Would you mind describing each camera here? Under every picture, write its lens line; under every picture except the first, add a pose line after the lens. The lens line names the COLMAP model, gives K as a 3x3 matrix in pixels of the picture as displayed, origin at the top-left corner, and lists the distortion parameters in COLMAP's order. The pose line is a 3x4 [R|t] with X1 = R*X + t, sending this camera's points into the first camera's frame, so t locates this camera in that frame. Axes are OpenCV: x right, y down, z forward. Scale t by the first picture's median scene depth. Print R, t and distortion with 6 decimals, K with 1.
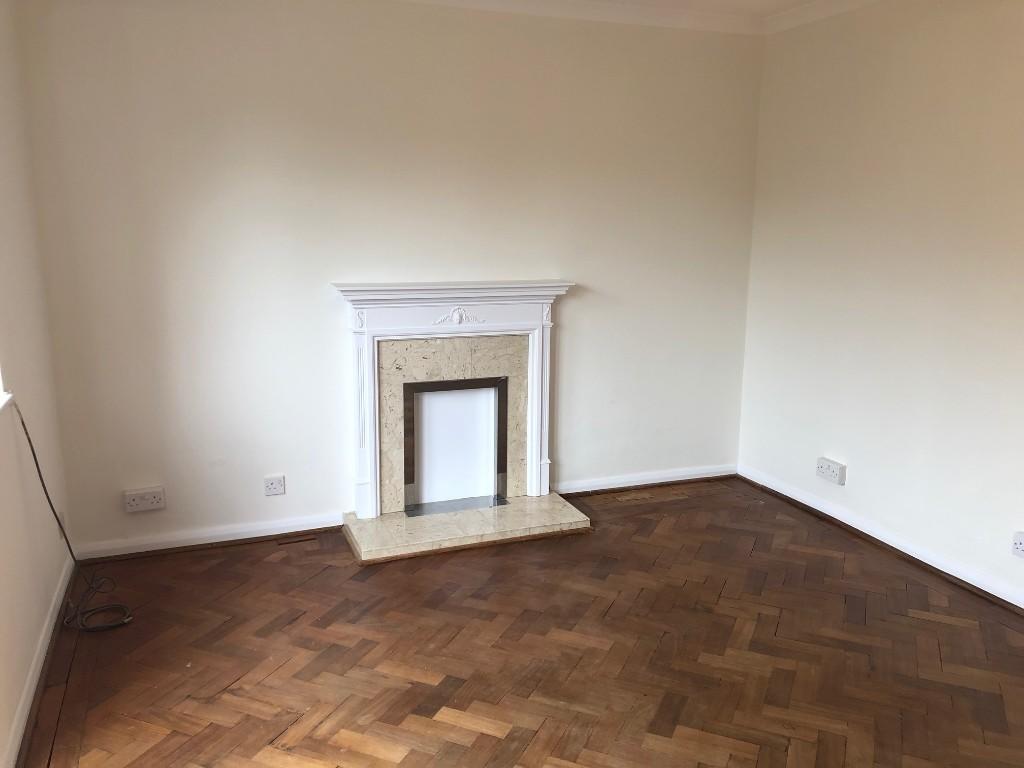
lens RADIAL K [[823.9, 0, 515.3], [0, 823.9, 376.2], [0, 0, 1]] dist [0.014340, 0.003516]
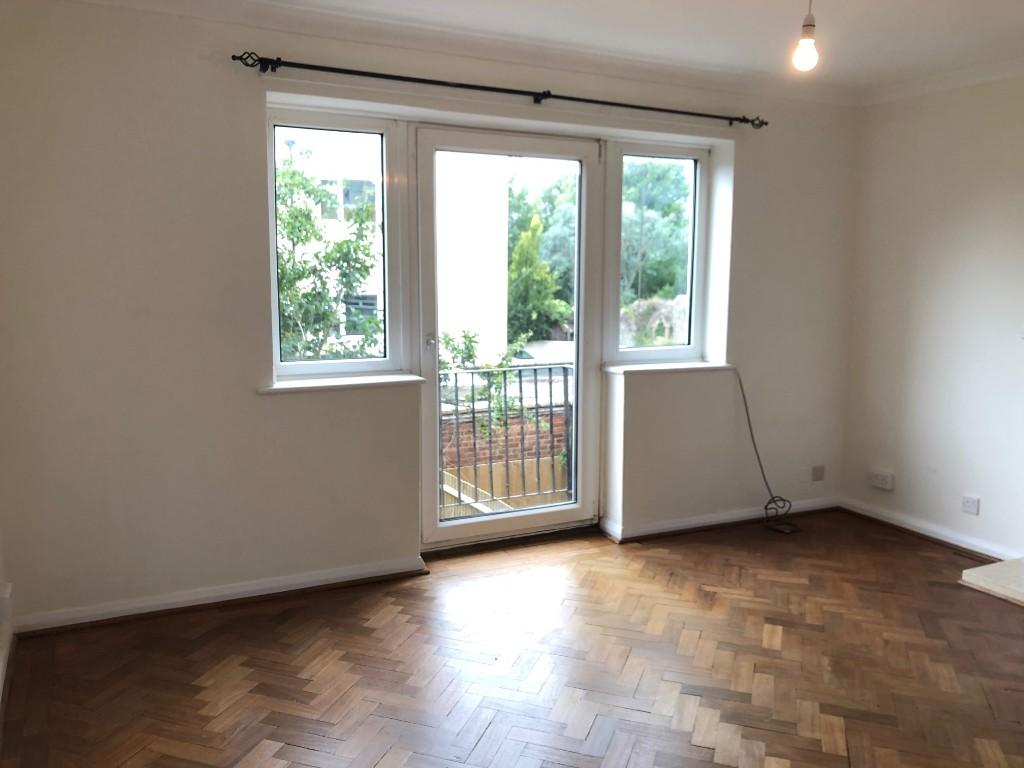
lens RADIAL K [[823.9, 0, 515.3], [0, 823.9, 376.2], [0, 0, 1]] dist [0.014340, 0.003516]
pose [[0.083771, 0.120075, -0.989224, 0.993706], [-0.190529, 0.976329, 0.102375, -0.049909], [0.978101, 0.179900, 0.104666, 0.297794]]
